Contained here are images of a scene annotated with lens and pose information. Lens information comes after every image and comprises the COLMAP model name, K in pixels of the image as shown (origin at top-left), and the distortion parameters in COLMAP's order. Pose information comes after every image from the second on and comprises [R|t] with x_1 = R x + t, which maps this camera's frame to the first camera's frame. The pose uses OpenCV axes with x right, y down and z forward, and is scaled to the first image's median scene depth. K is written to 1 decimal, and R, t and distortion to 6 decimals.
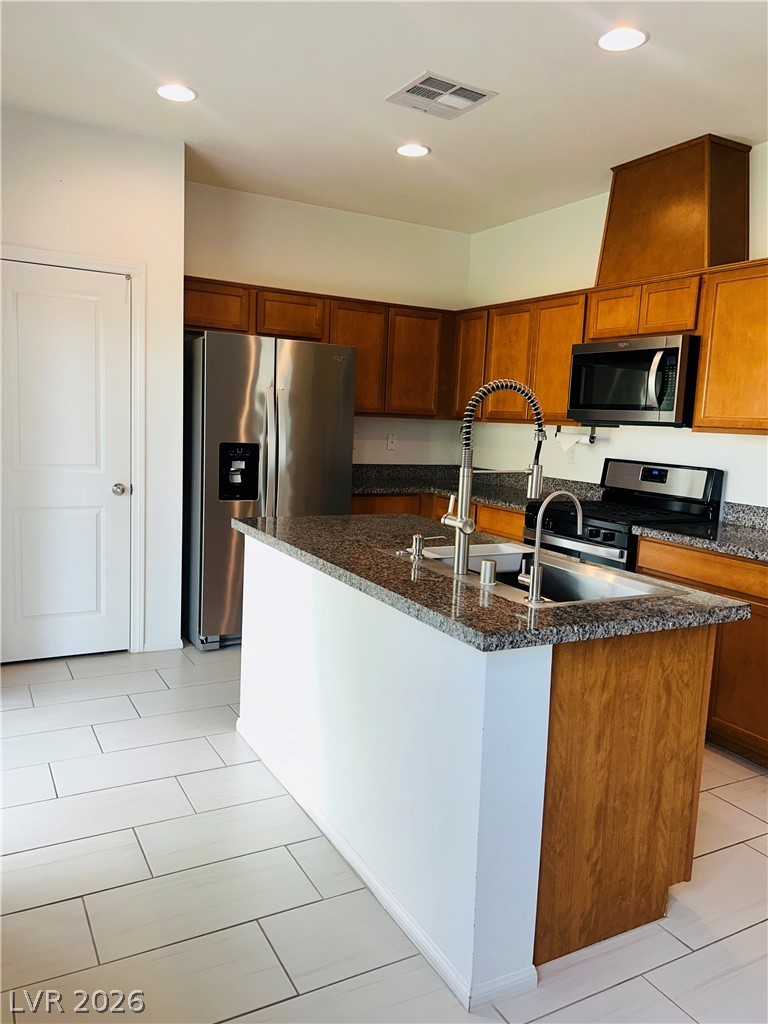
lens RADIAL K [[768.5, 0, 385.0], [0, 768.5, 513.0], [0, 0, 1]] dist [0.044969, -0.052361]
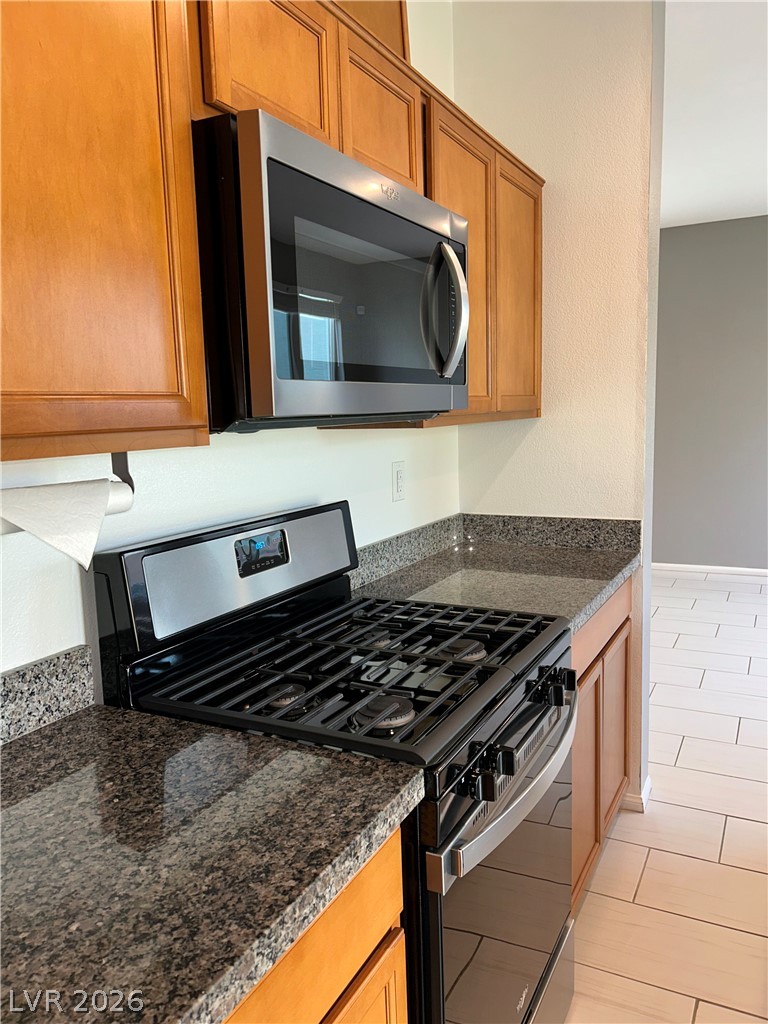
lens RADIAL K [[768.5, 0, 384.7], [0, 768.5, 515.0], [0, 0, 1]] dist [0.044969, -0.052361]
pose [[-0.575089, -0.137535, 0.806447, 0.006920], [0.109664, 0.963910, 0.242593, -0.161389], [-0.810708, 0.227951, -0.539251, 1.211259]]
